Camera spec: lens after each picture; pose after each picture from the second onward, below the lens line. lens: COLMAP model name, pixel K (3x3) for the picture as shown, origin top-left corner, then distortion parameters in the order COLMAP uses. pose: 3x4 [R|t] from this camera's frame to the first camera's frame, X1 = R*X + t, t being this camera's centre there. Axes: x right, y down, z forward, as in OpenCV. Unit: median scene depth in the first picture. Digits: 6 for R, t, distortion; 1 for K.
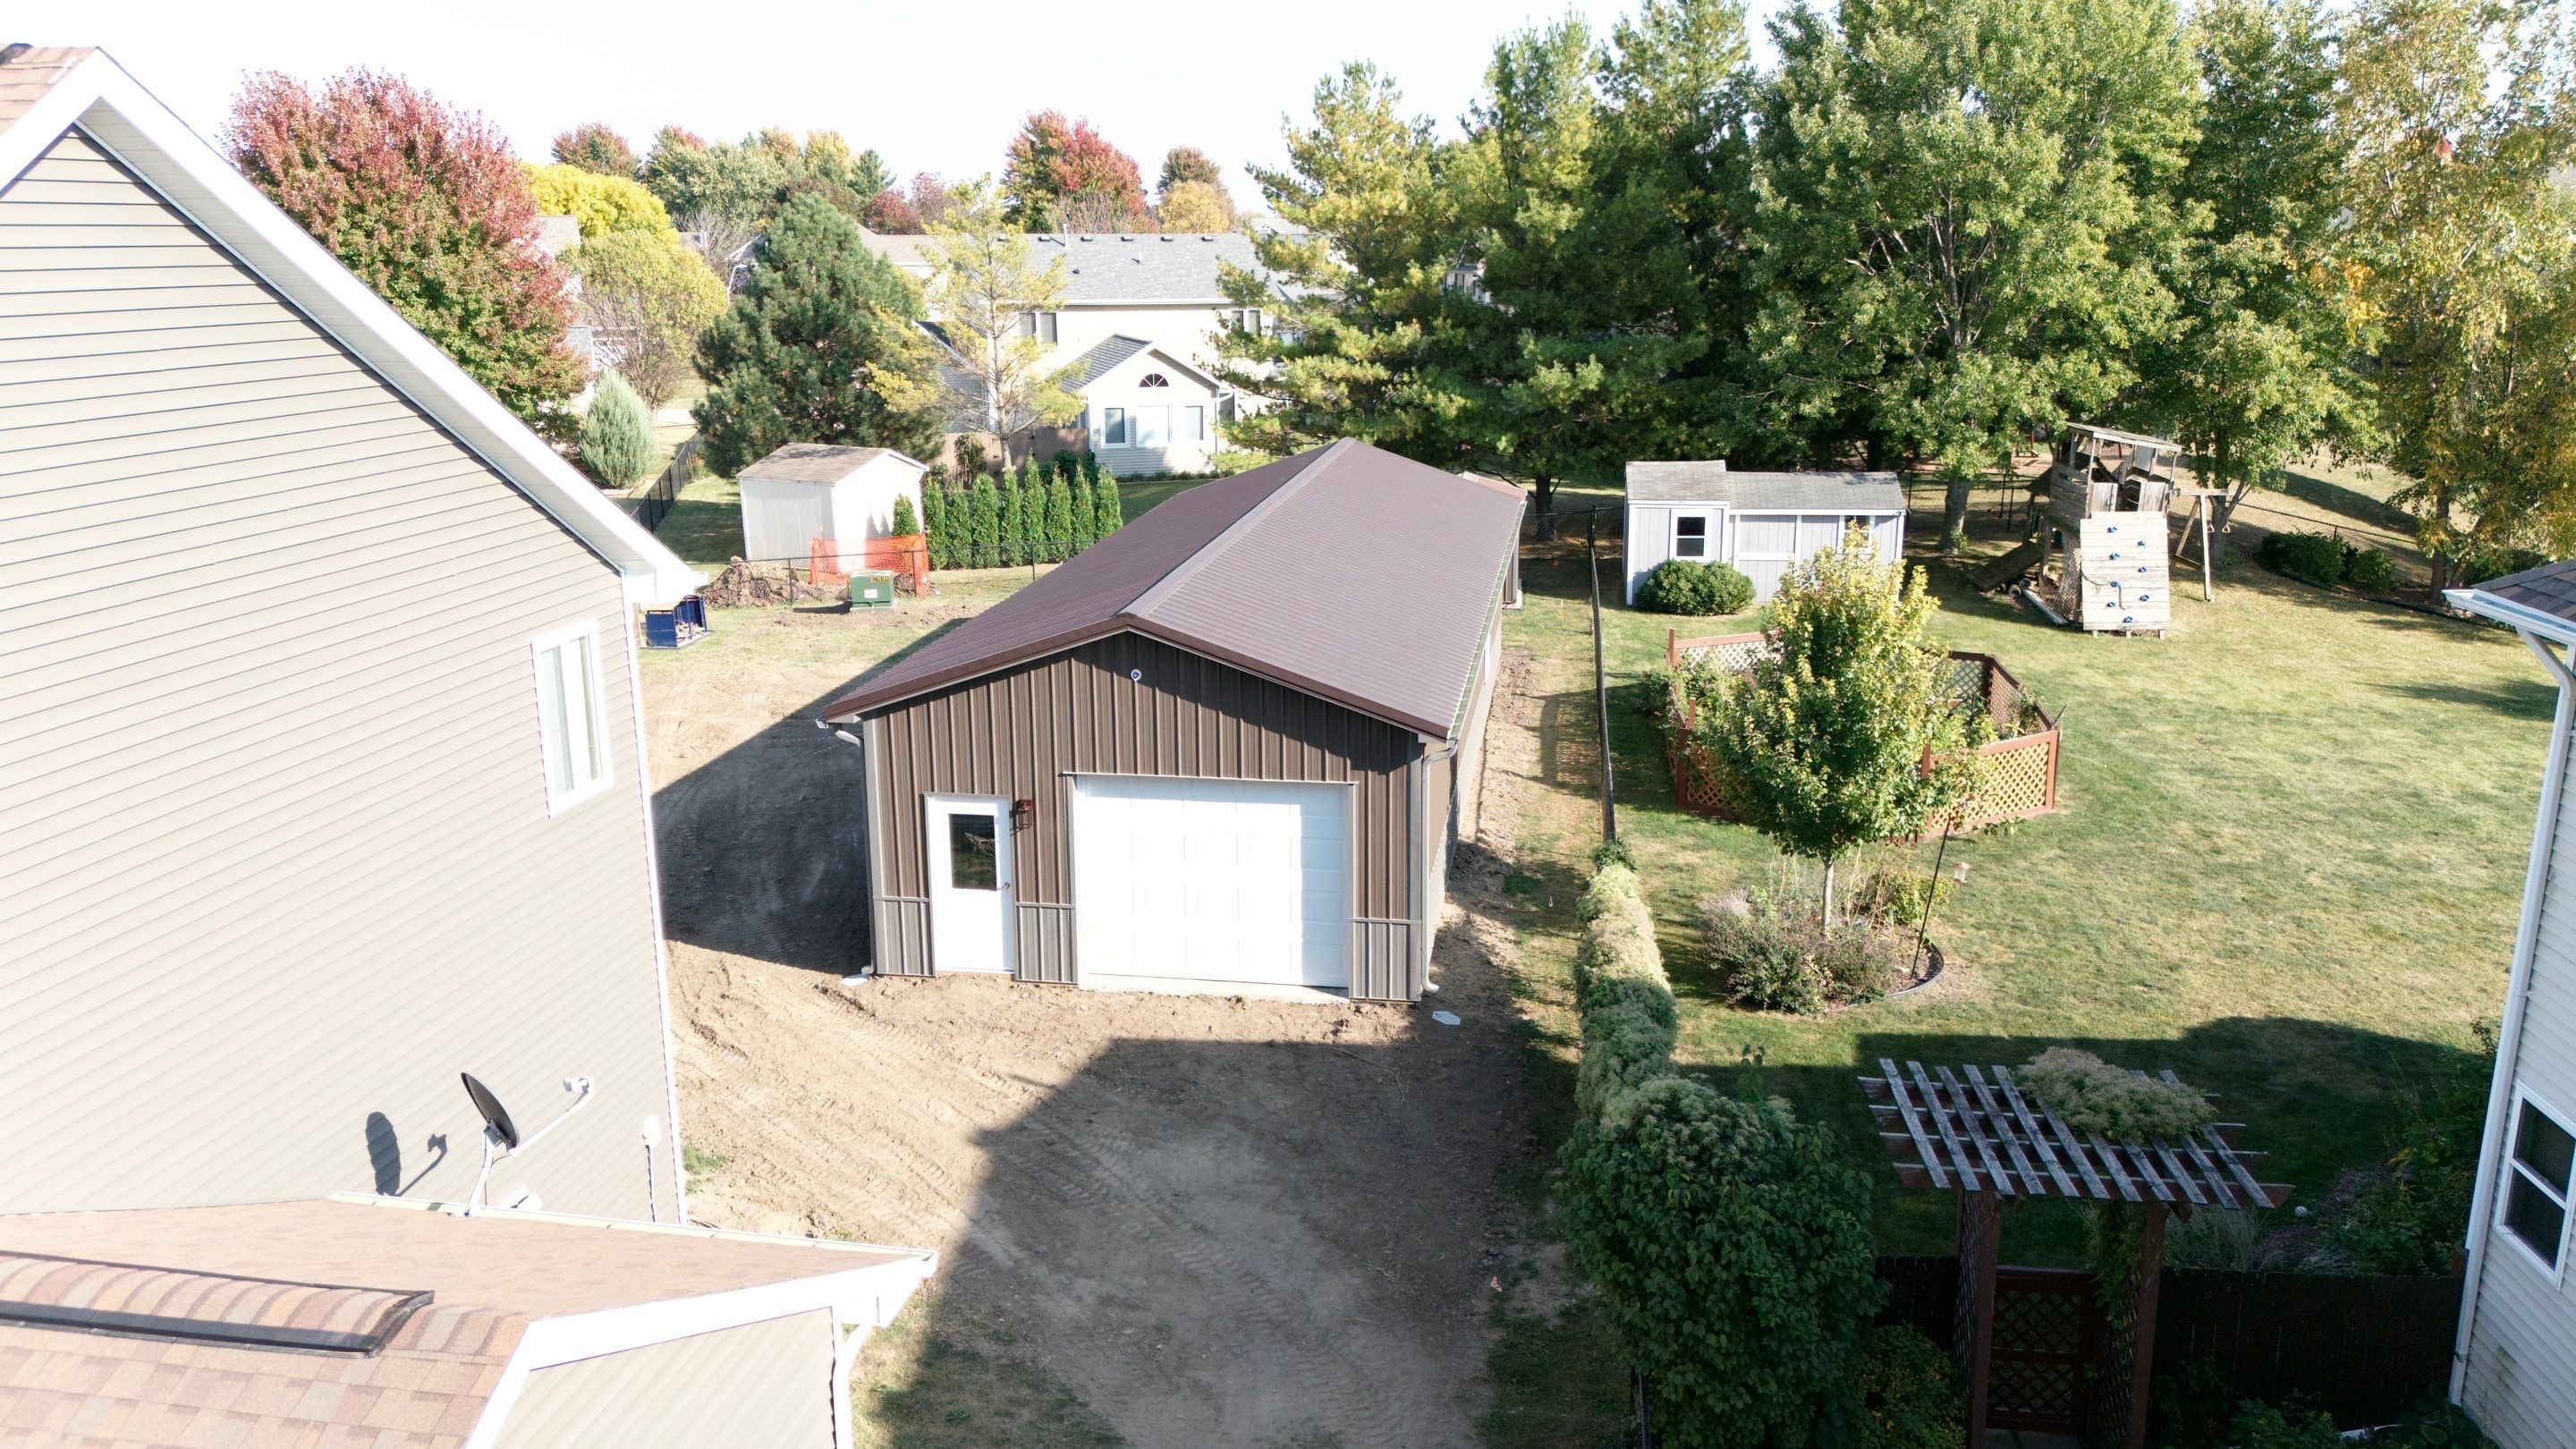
lens RADIAL K [[1960.2, 0, 1288.0], [0, 1960.2, 724.5], [0, 0, 1]] dist [0.096759, -0.119153]
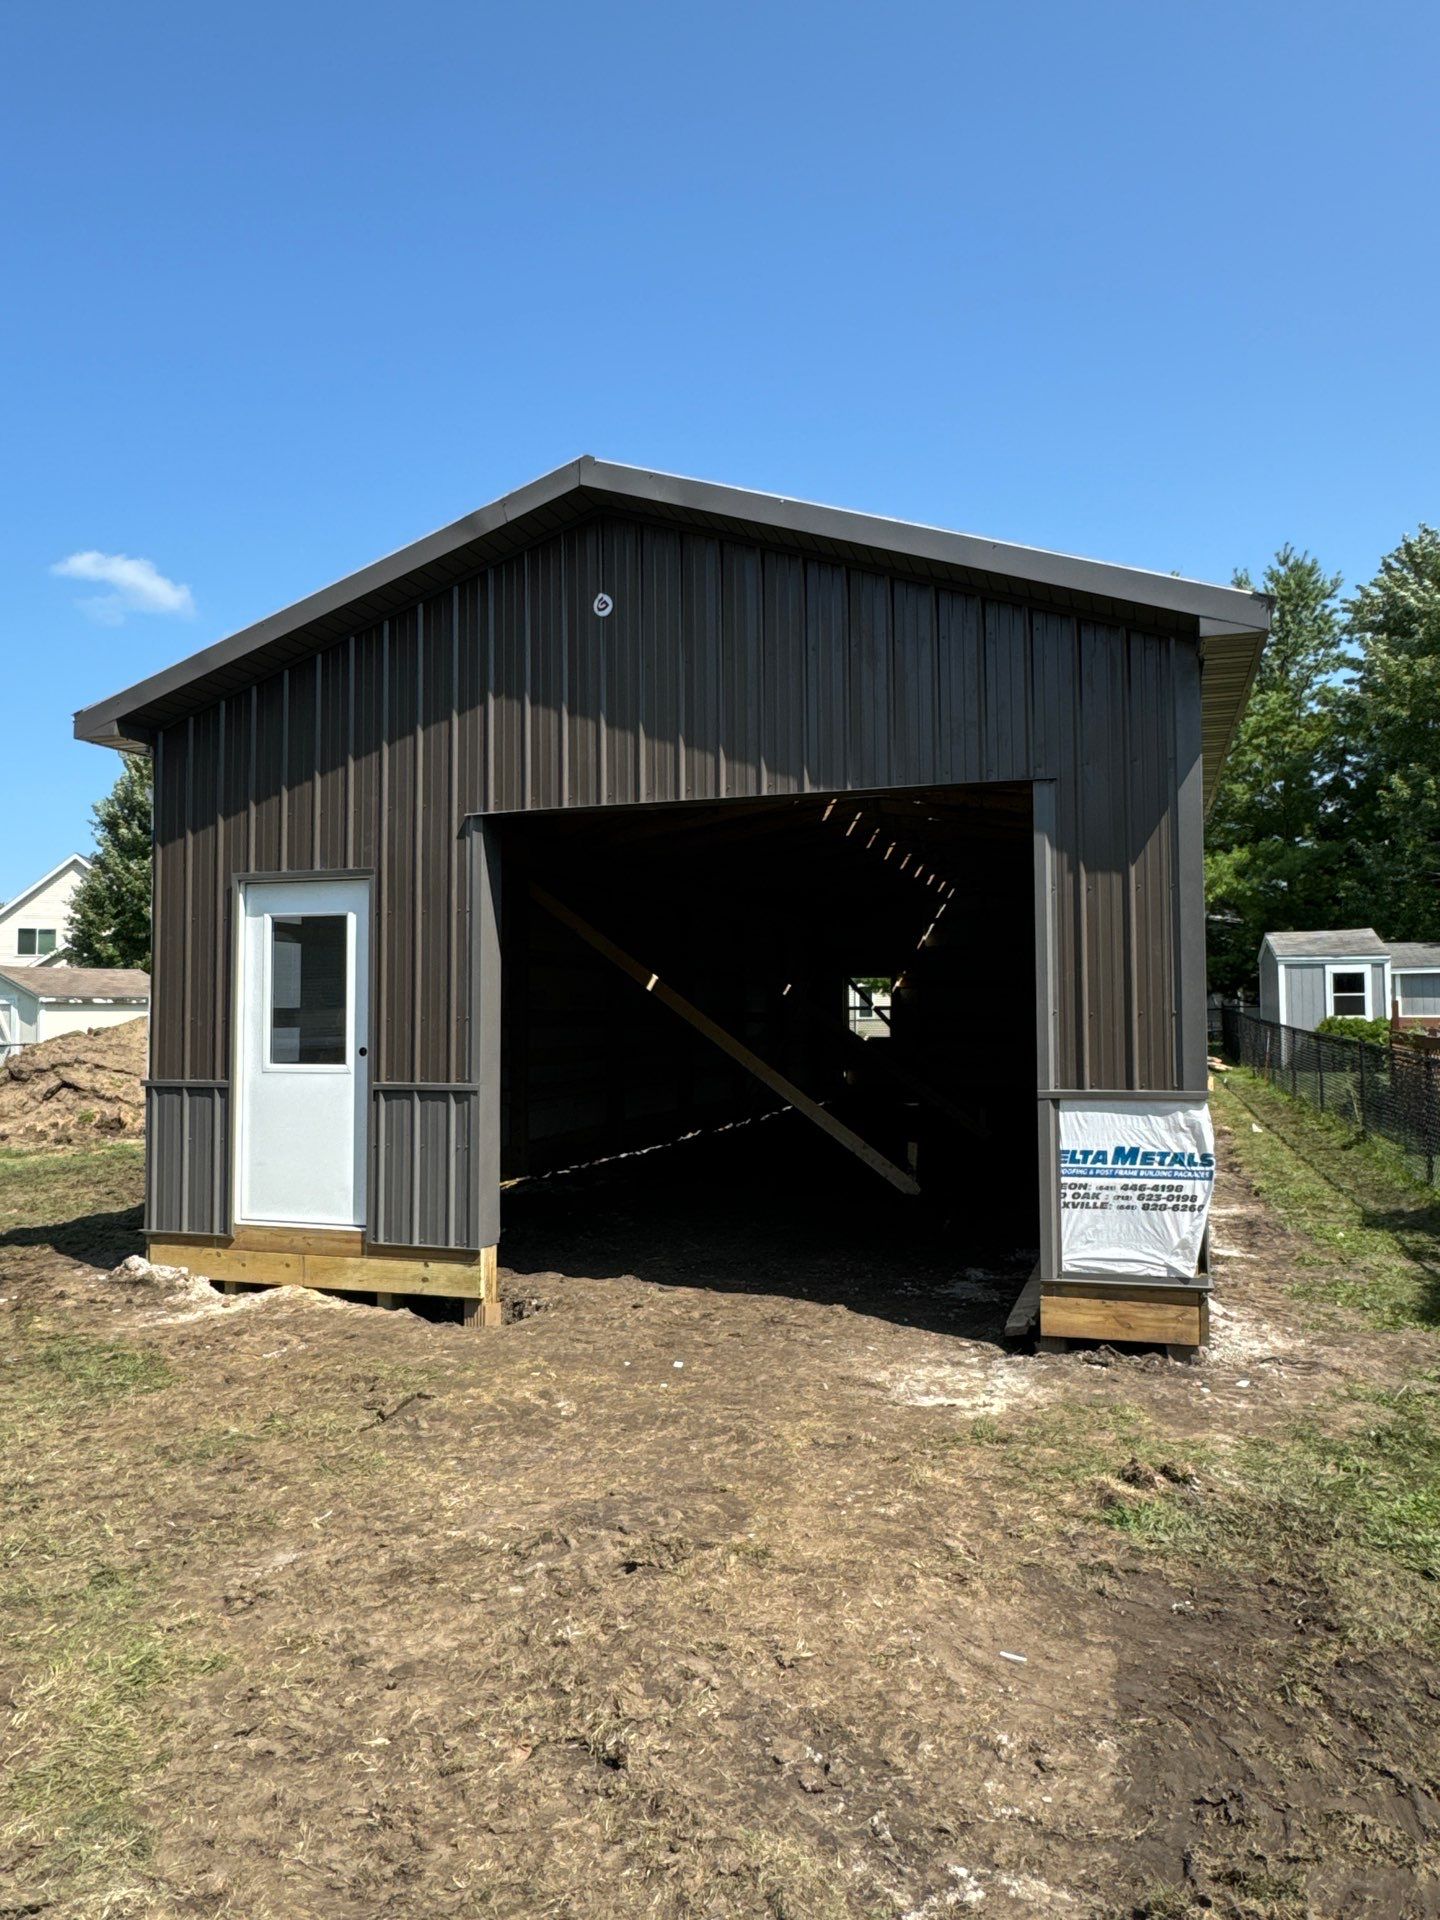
lens RADIAL K [[1327.7, 0, 677.9], [0, 1327.7, 959.7], [0, 0, 1]] dist [0.001514, 0.000577]
pose [[0.984248, -0.006414, -0.176679, 0.002339], [-0.044107, 0.958834, -0.280521, 0.078063], [0.171206, 0.283895, 0.943447, 0.337575]]
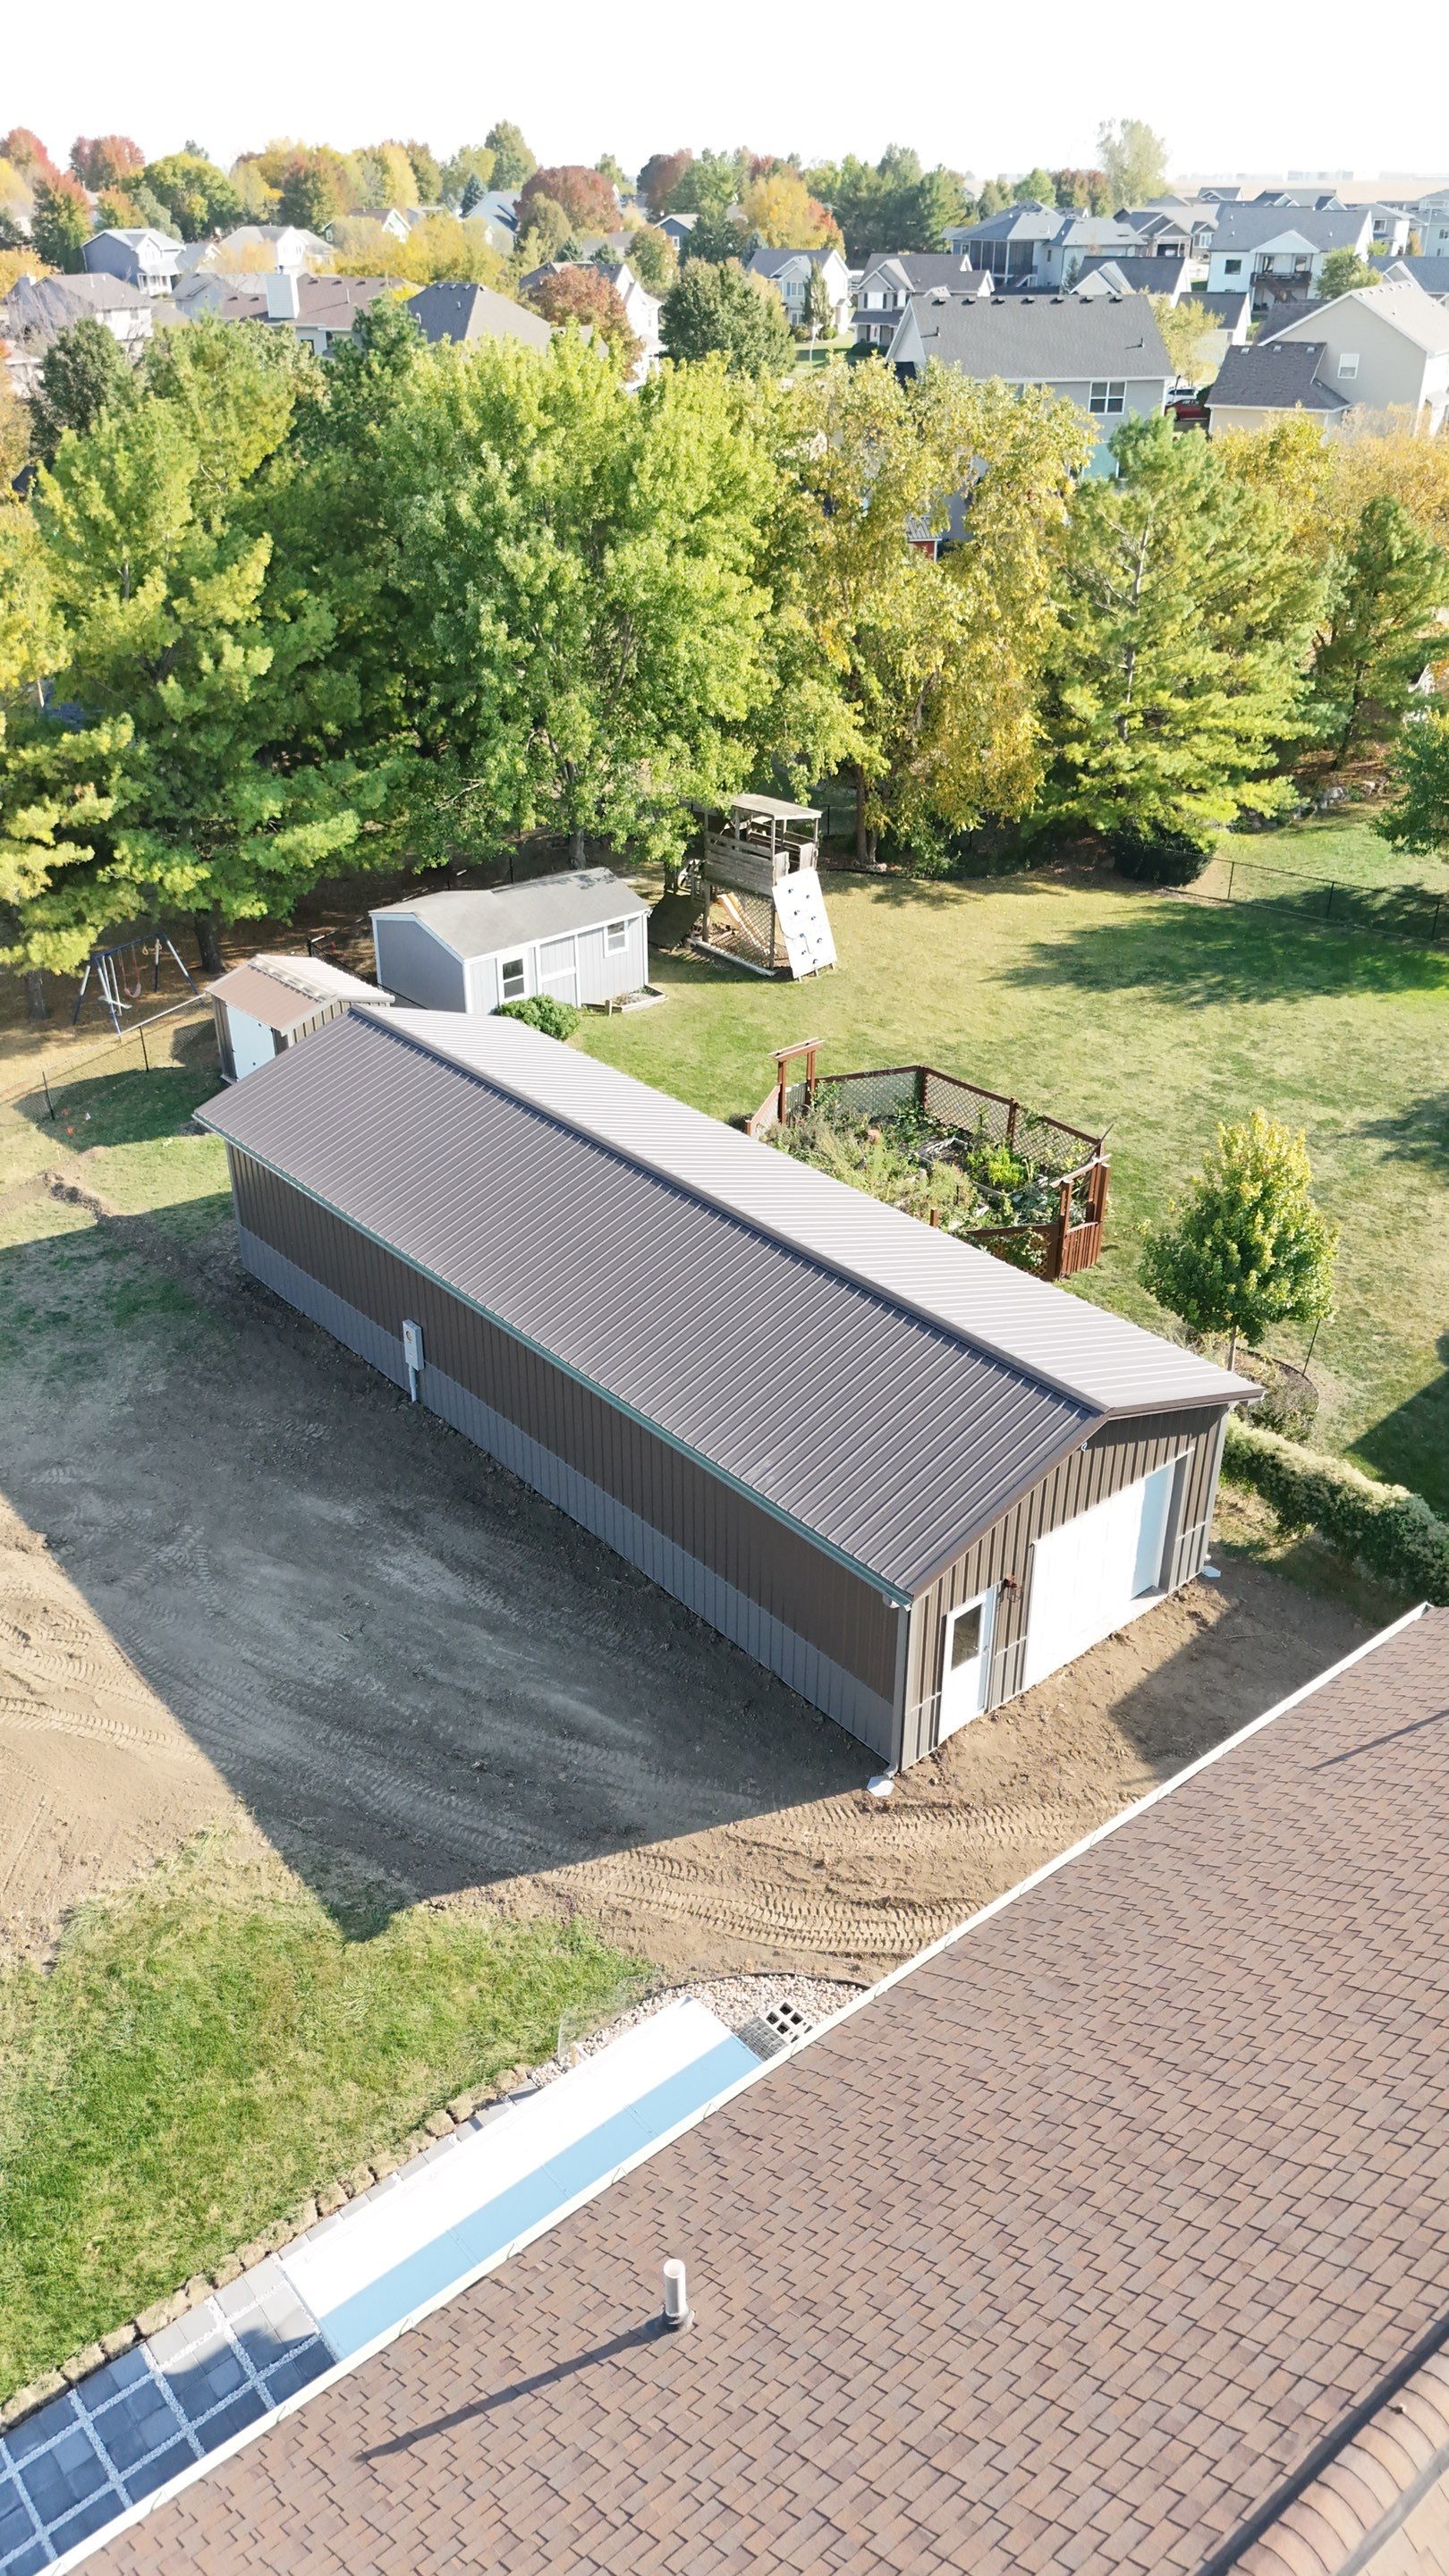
lens RADIAL K [[1960.2, 0, 724.5], [0, 1960.2, 1288.0], [0, 0, 1]] dist [0.096759, -0.119153]
pose [[0.649591, -0.366721, 0.665993, -0.473191], [0.185568, 0.925963, 0.328873, -0.261172], [-0.737290, -0.090046, 0.669549, 0.191596]]
